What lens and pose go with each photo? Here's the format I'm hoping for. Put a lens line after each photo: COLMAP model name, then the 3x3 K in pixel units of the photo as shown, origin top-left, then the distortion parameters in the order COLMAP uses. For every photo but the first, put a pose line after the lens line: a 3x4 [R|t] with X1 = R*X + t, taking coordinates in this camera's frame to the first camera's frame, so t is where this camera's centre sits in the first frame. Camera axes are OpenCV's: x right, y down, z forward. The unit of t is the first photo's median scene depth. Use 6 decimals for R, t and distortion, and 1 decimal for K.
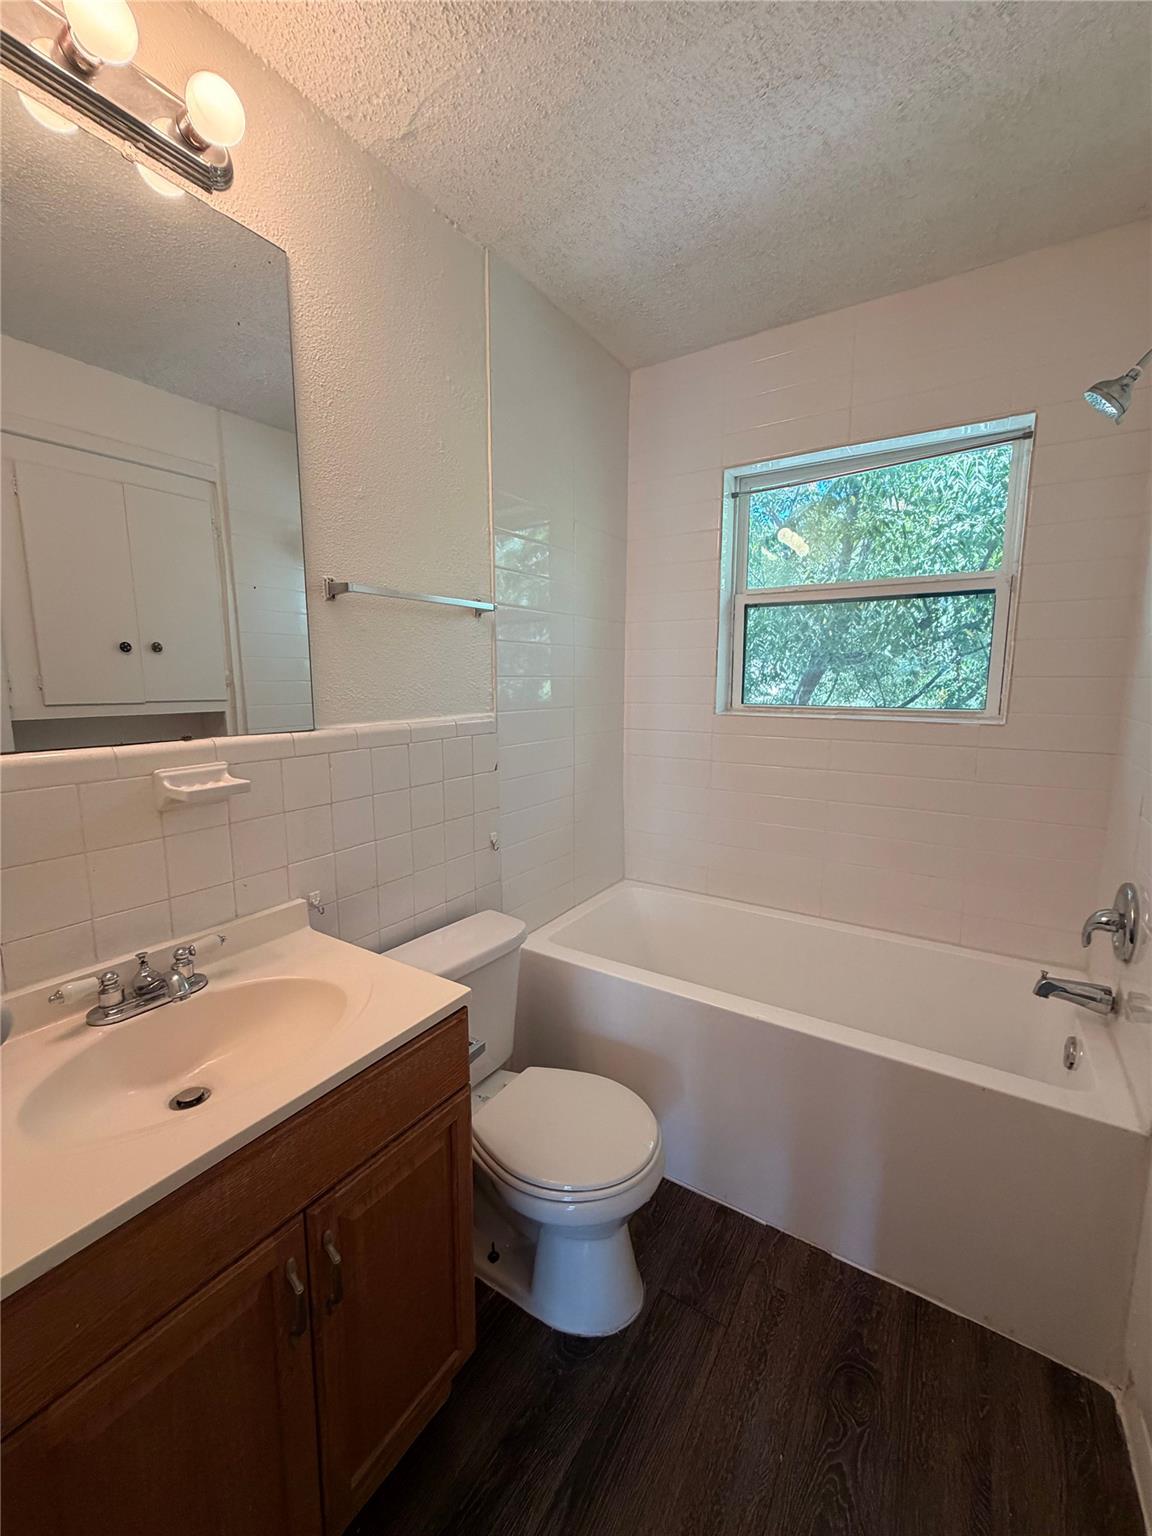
lens RADIAL K [[615.8, 0, 579.3], [0, 615.8, 766.7], [0, 0, 1]] dist [-0.001296, -0.000101]
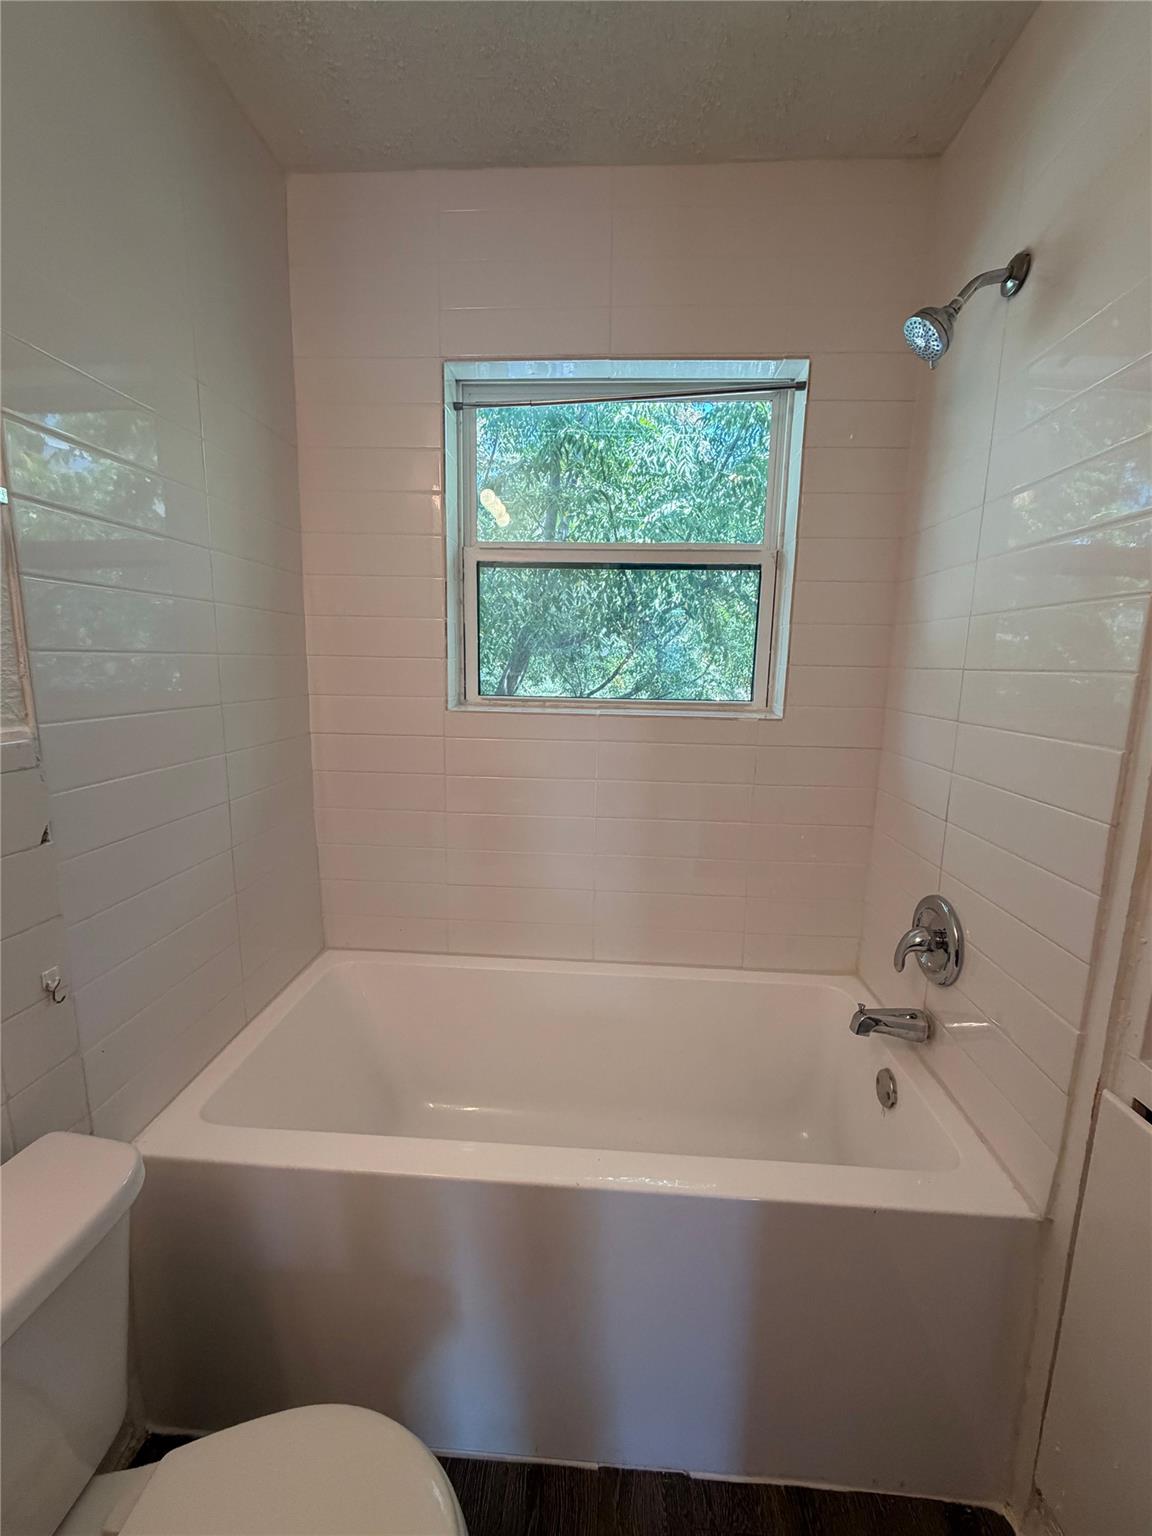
lens RADIAL K [[615.8, 0, 579.3], [0, 615.8, 766.7], [0, 0, 1]] dist [-0.001296, -0.000101]
pose [[0.876639, -0.064176, 0.476849, 0.006570], [0.049735, 0.997842, 0.042860, -0.044354], [-0.478571, -0.013856, 0.877940, 0.300890]]
